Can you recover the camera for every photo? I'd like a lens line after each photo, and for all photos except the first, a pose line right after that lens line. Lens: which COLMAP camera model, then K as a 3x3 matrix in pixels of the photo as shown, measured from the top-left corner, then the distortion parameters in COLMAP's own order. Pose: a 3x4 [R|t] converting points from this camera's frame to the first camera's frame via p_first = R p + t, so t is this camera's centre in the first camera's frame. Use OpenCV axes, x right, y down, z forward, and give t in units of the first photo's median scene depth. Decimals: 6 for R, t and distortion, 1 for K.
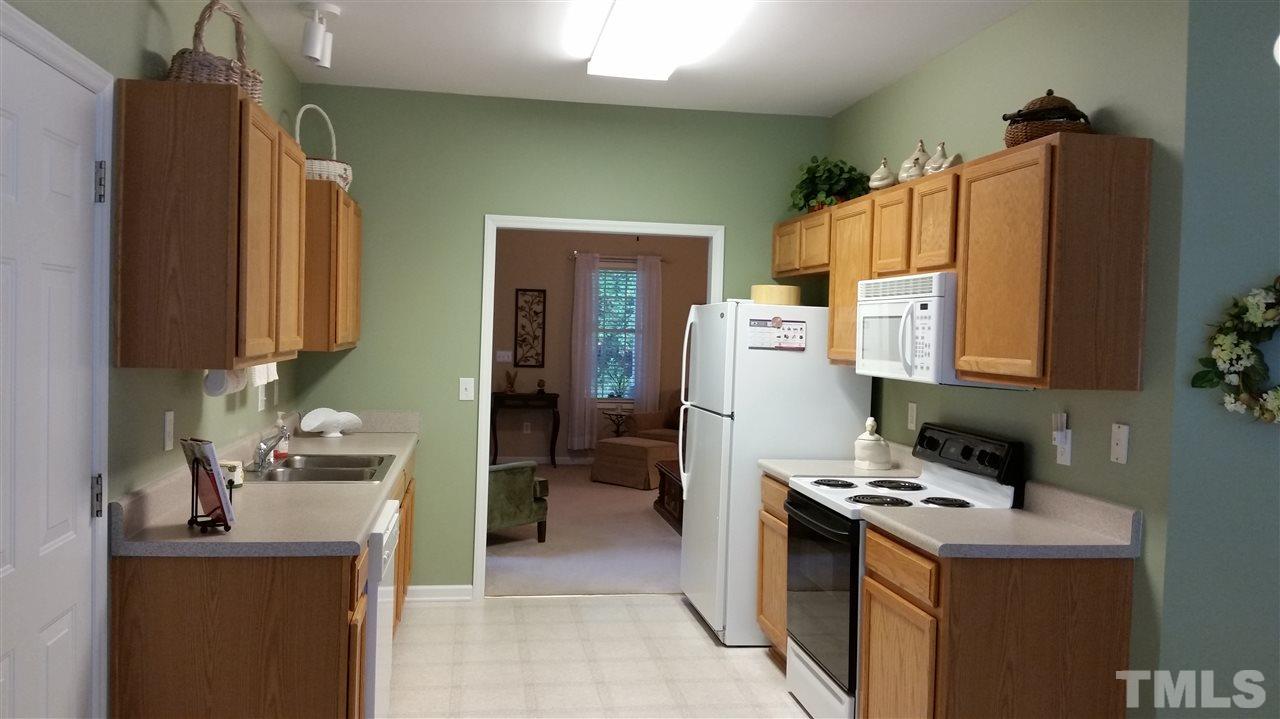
lens RADIAL K [[1050.6, 0, 640.0], [0, 1050.6, 359.5], [0, 0, 1]] dist [0.189392, -0.460517]
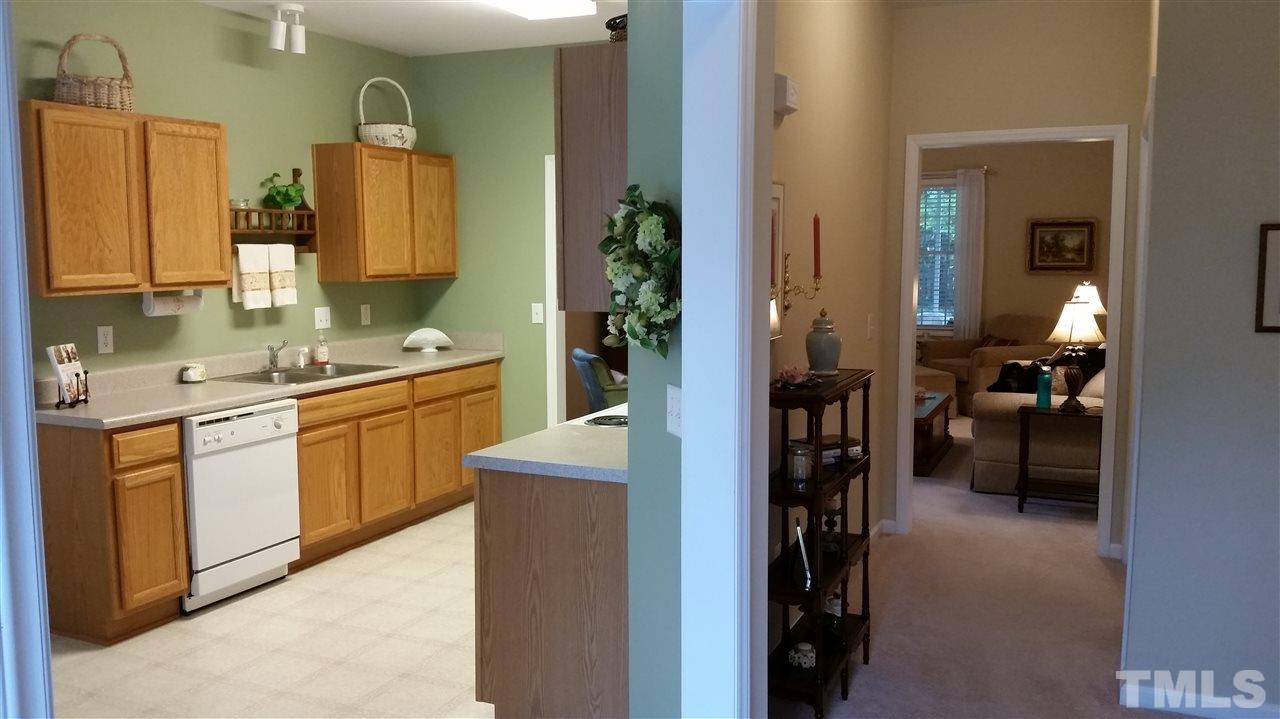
lens RADIAL K [[1050.6, 0, 640.0], [0, 1050.6, 359.5], [0, 0, 1]] dist [0.189392, -0.460517]
pose [[0.835254, 0.024119, -0.549335, 0.578208], [0.013194, 0.997871, 0.063874, 0.006957], [0.549706, -0.060599, 0.833157, 0.124763]]
